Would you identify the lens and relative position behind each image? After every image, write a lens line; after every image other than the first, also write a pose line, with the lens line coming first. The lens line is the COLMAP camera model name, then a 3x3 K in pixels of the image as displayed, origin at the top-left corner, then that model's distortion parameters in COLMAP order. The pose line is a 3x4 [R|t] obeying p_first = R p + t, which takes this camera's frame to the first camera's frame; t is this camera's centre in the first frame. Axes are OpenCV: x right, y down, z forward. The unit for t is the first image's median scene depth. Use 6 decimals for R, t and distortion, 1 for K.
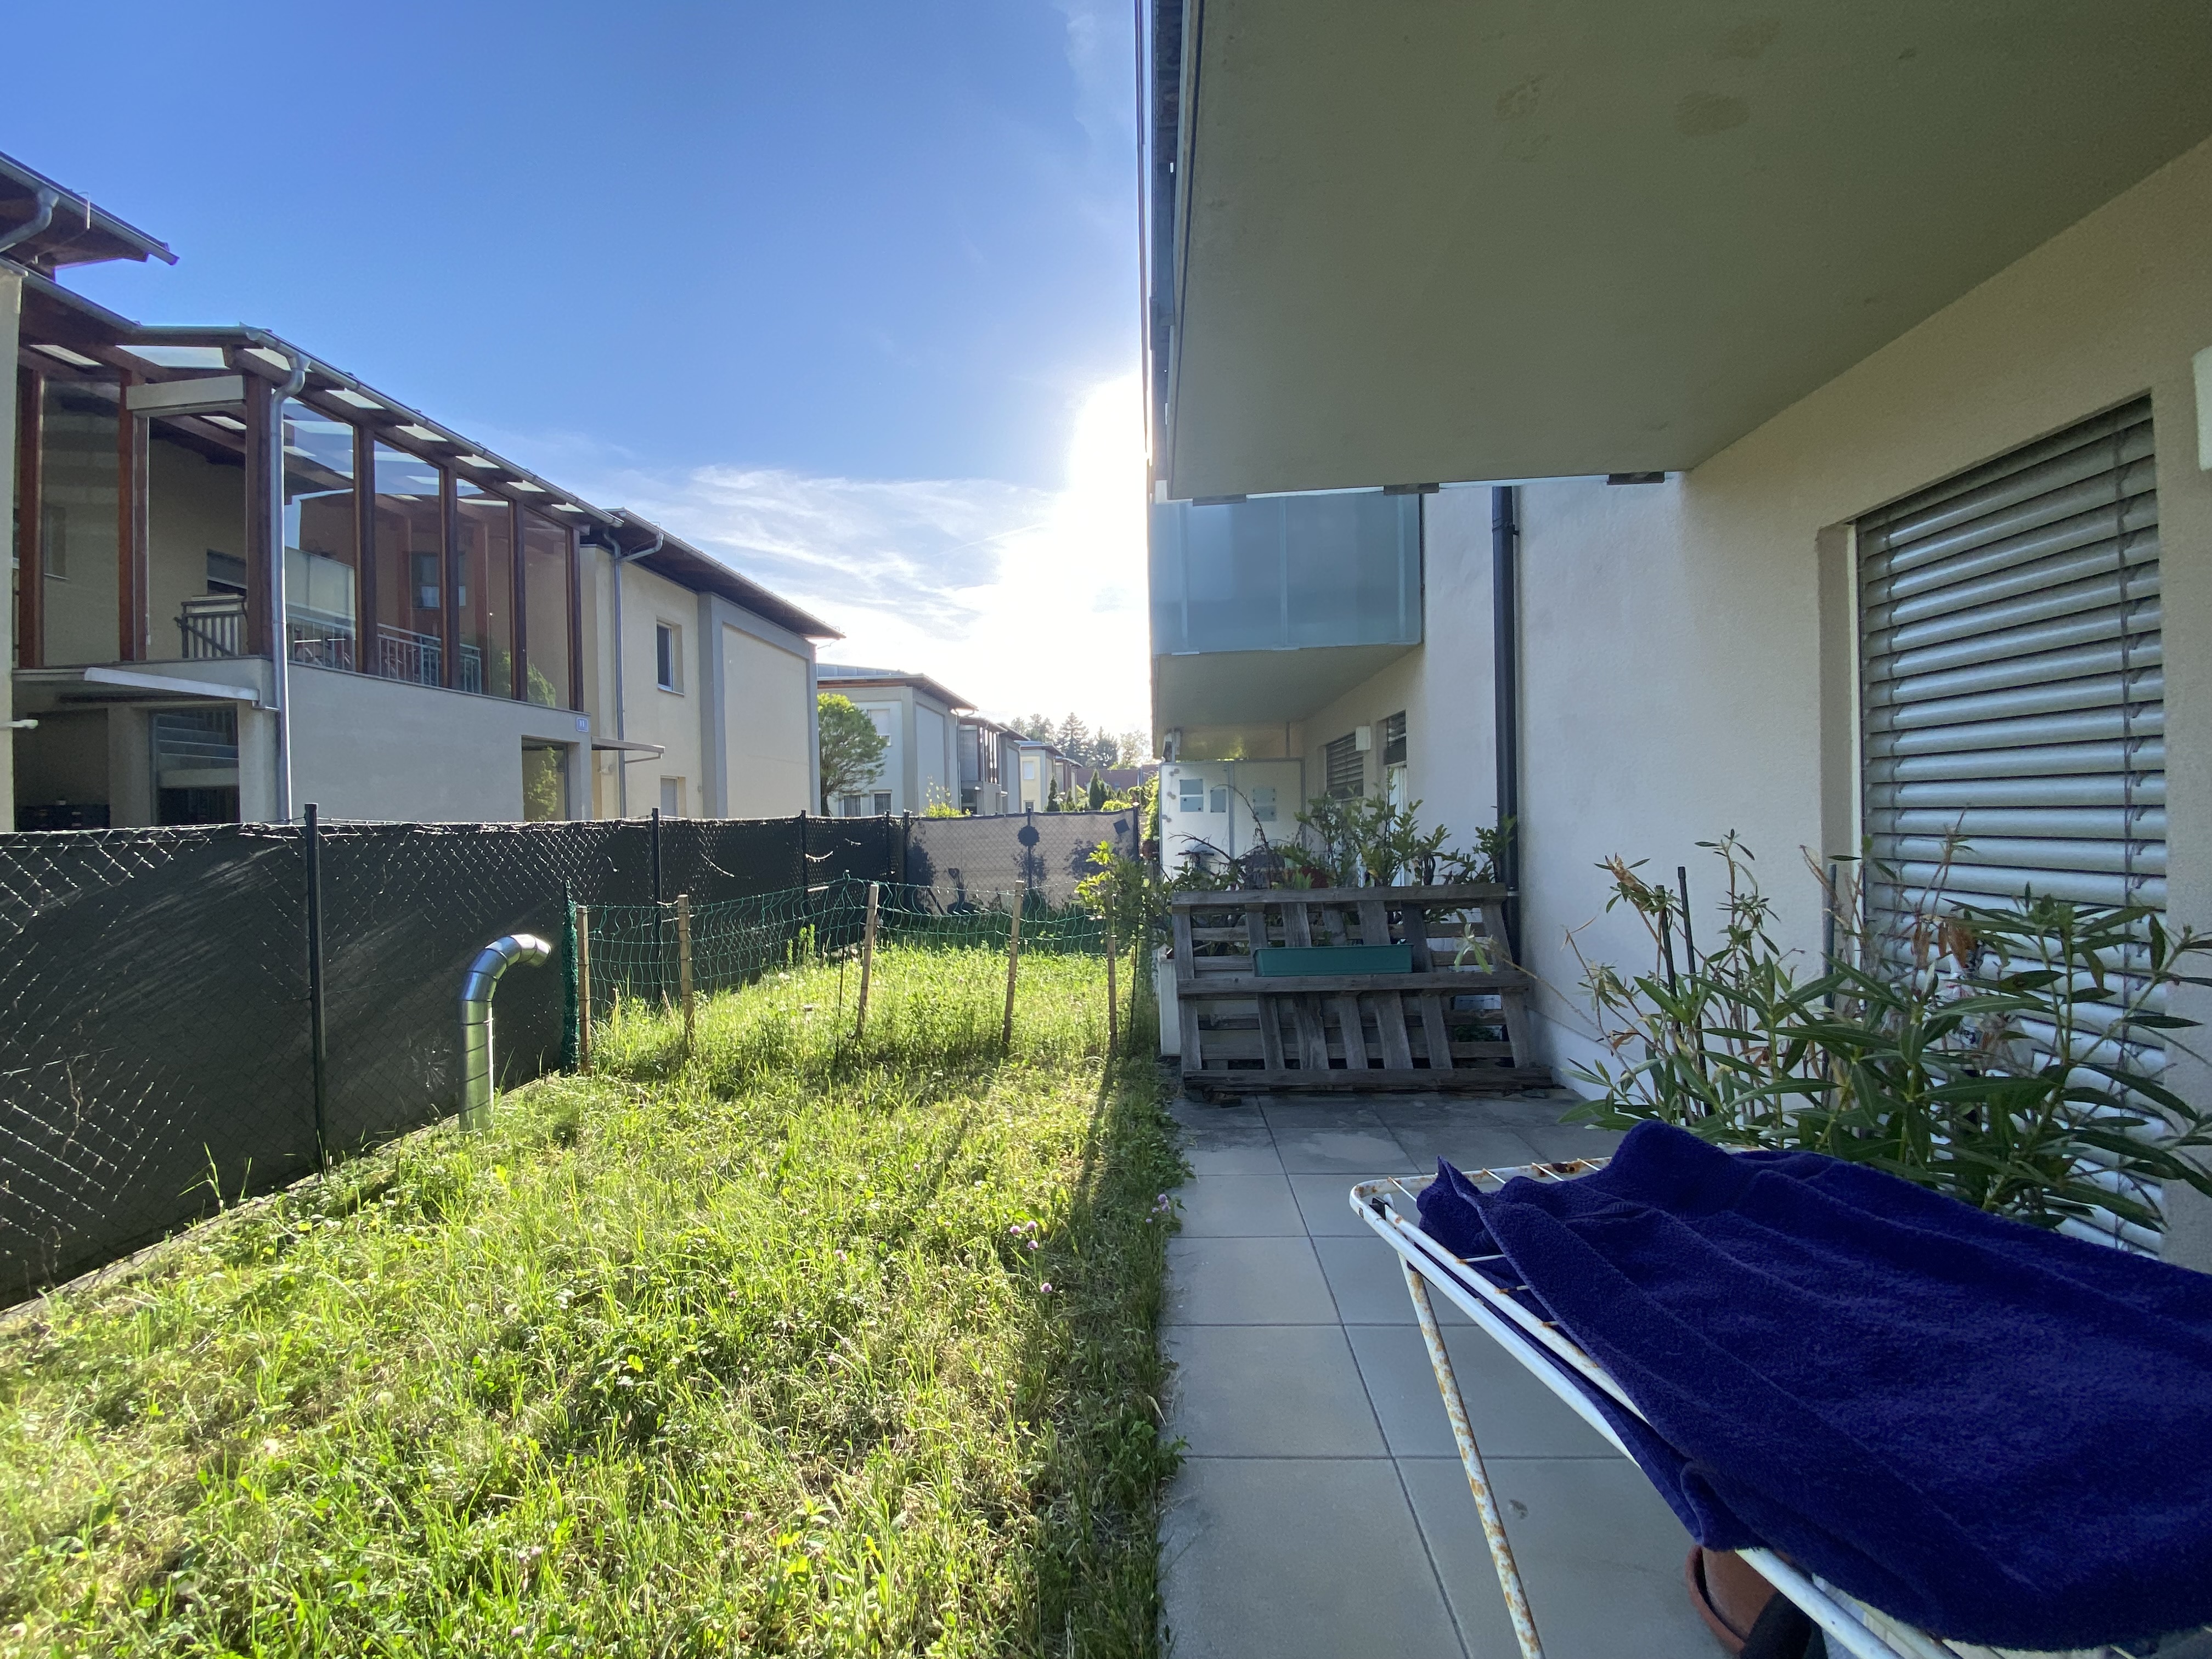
lens RADIAL K [[882.8, 0, 1096.8], [0, 882.8, 827.8], [0, 0, 1]] dist [0.017230, -0.019028]
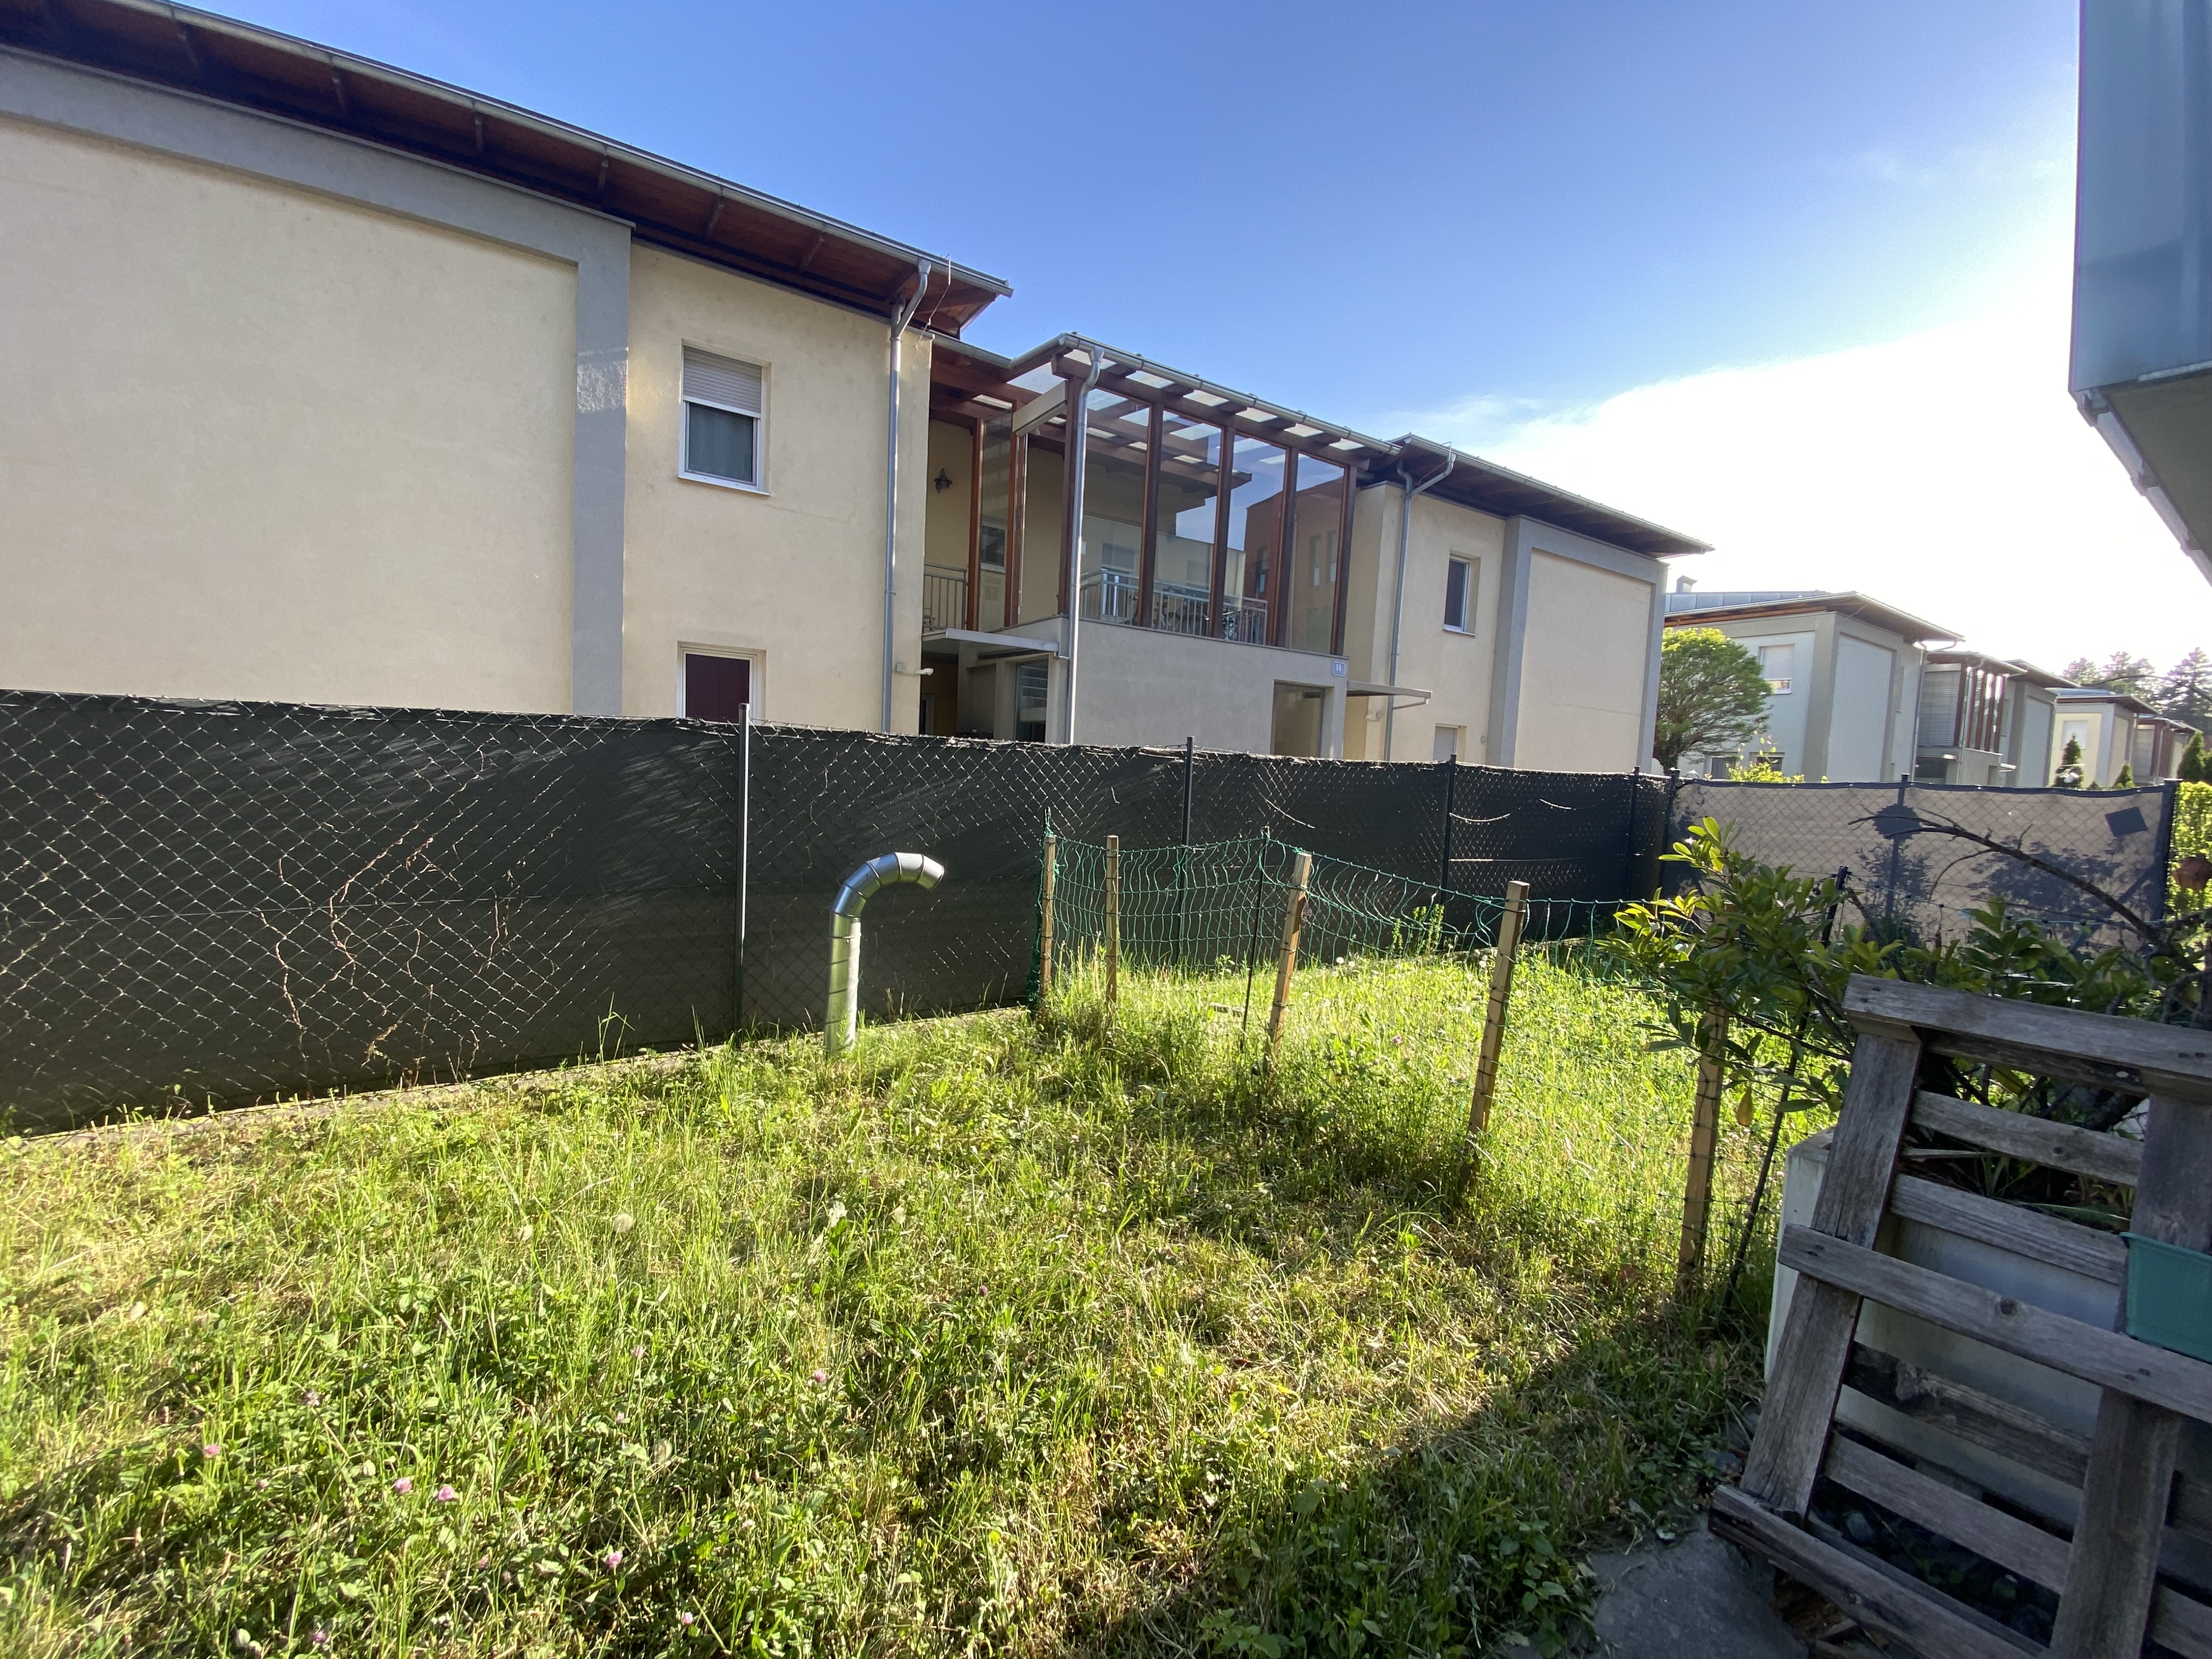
lens RADIAL K [[889.9, 0, 1098.8], [0, 889.9, 824.3], [0, 0, 1]] dist [0.016148, -0.018579]
pose [[0.599133, 0.099512, -0.794442, 0.171087], [-0.067734, 0.994989, 0.073550, 0.006744], [0.797779, 0.009745, 0.602871, 0.499611]]
